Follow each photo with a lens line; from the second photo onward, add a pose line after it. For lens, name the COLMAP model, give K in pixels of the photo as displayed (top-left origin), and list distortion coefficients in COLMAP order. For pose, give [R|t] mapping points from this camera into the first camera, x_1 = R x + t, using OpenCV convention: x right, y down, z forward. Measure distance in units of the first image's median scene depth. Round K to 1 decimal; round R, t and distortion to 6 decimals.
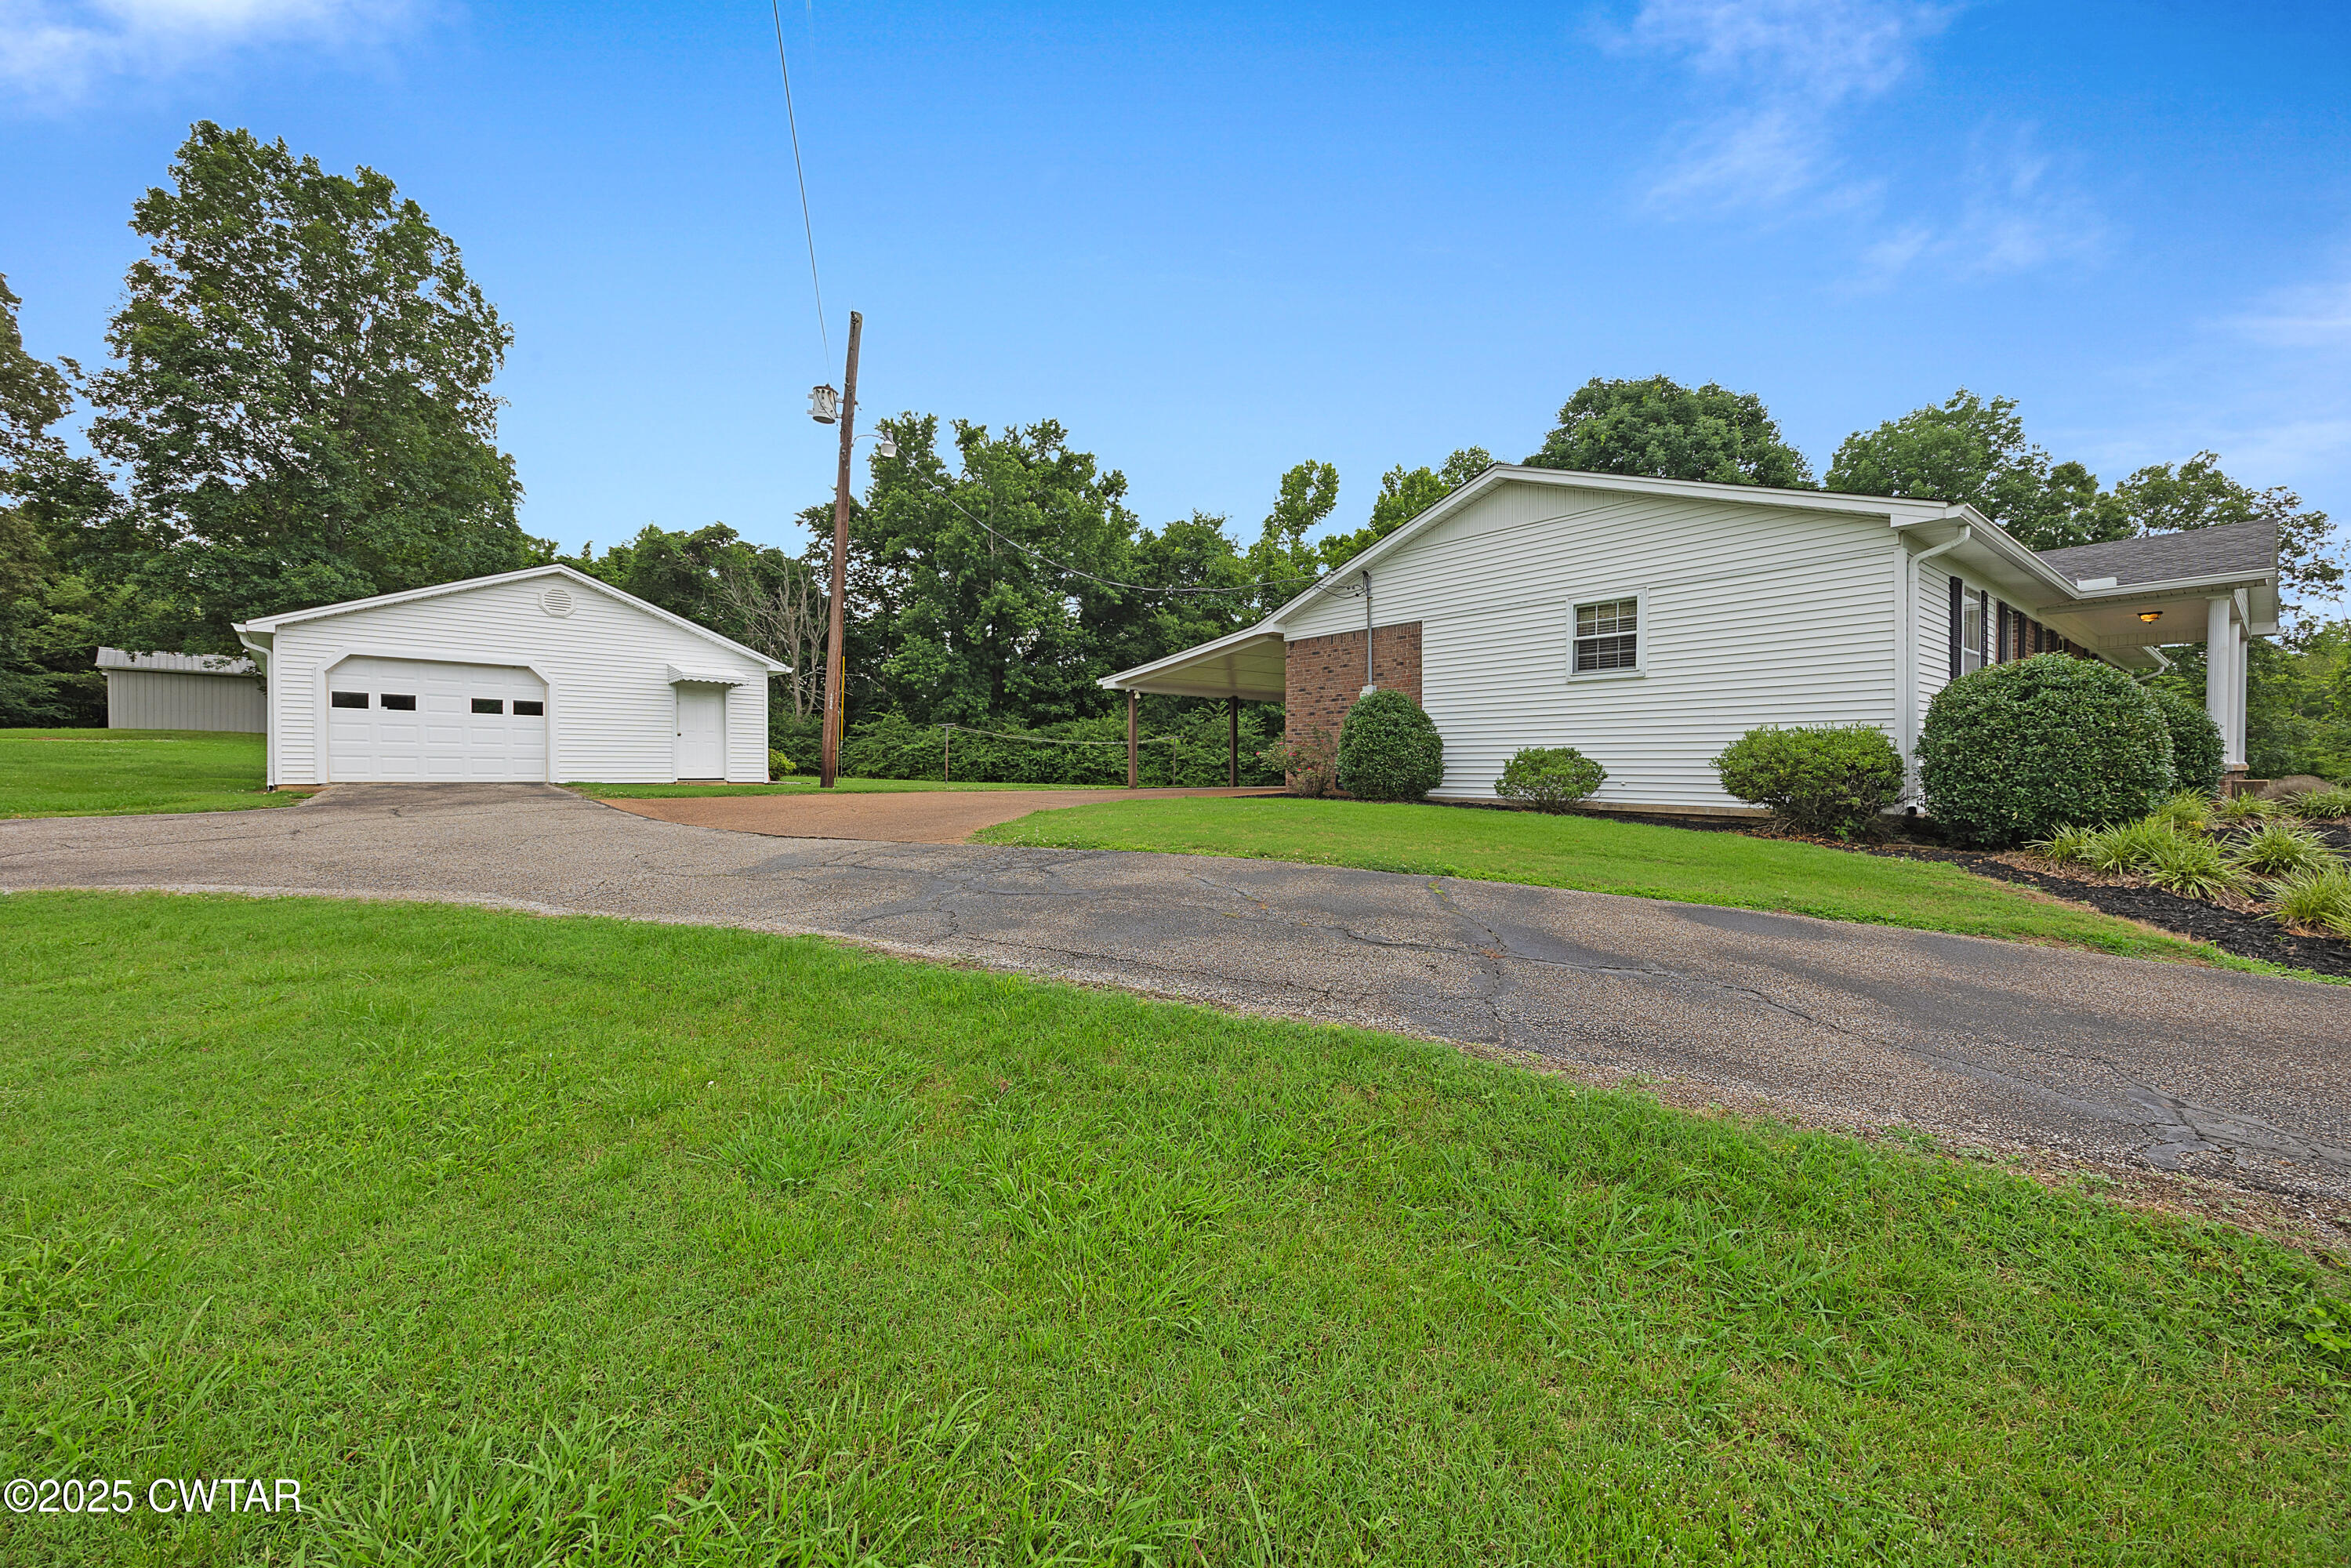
lens RADIAL K [[951.7, 0, 1180.4], [0, 951.7, 780.2], [0, 0, 1]] dist [0.011813, 0.000357]
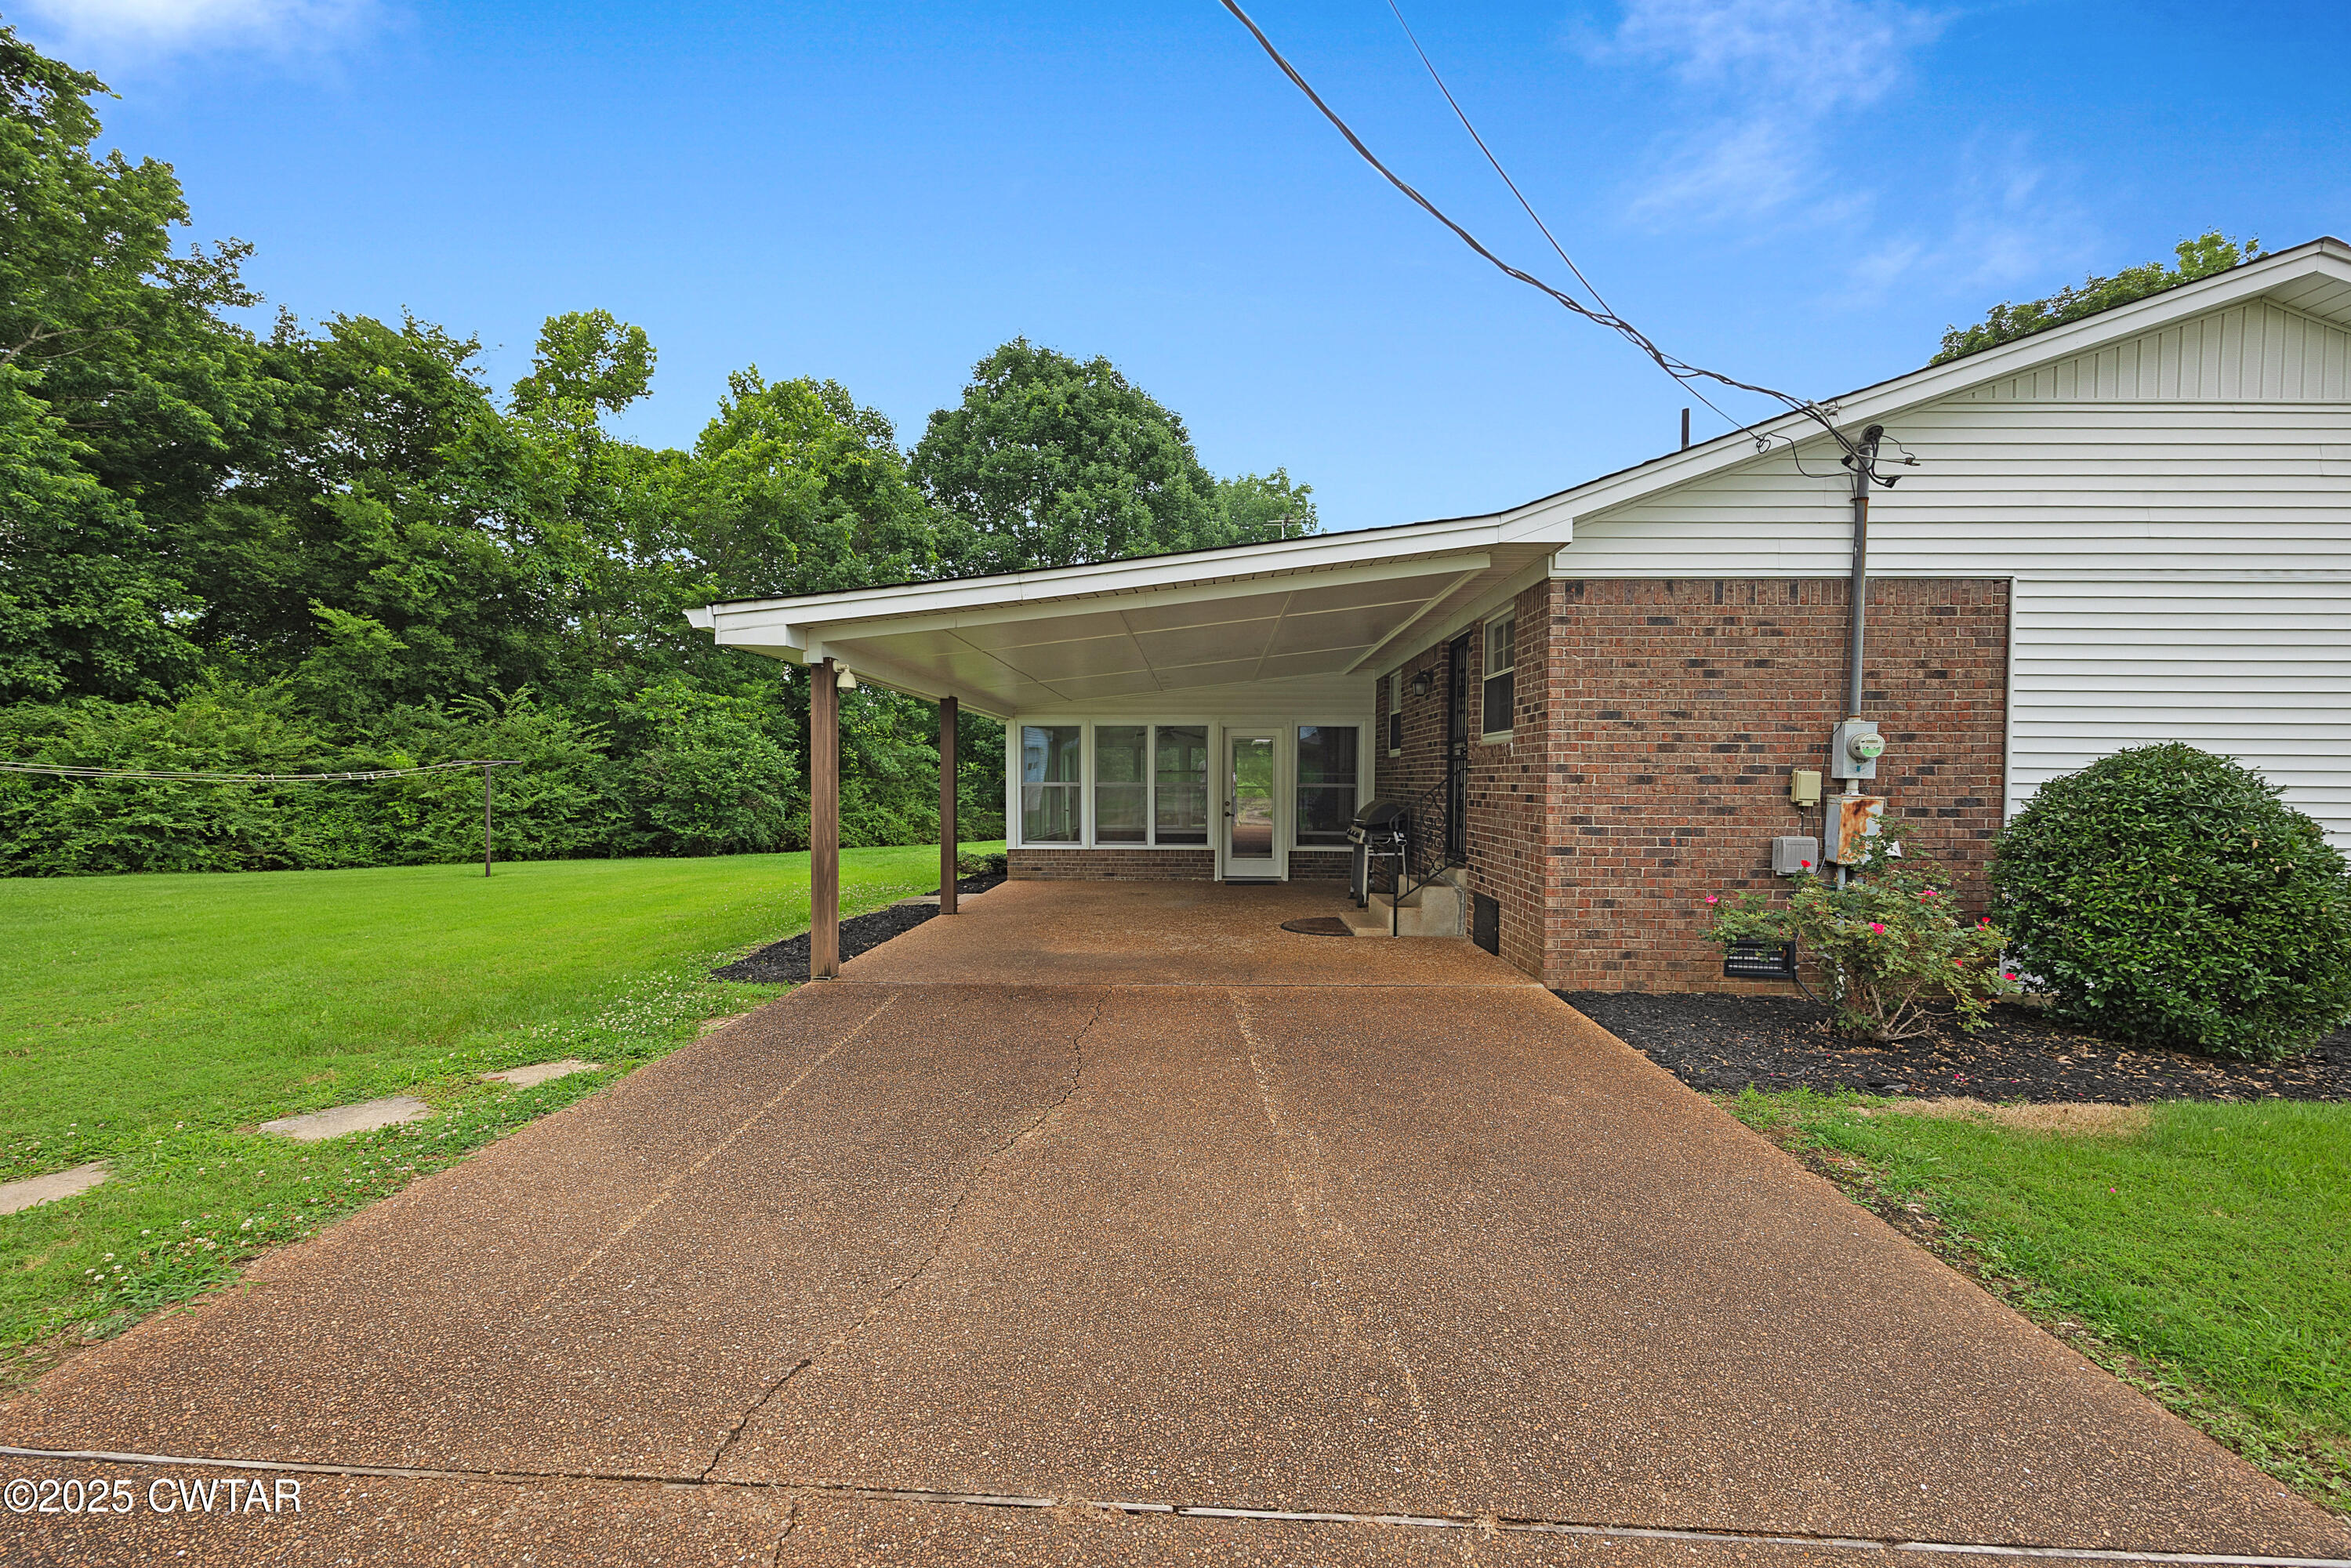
lens RADIAL K [[951.7, 0, 1170.9], [0, 951.7, 792.2], [0, 0, 1]] dist [0.011813, 0.000357]
pose [[0.657158, 0.000693, 0.753752, -0.111052], [-0.002922, 0.999994, 0.001629, -0.026934], [-0.753747, -0.003273, 0.657157, 0.368471]]
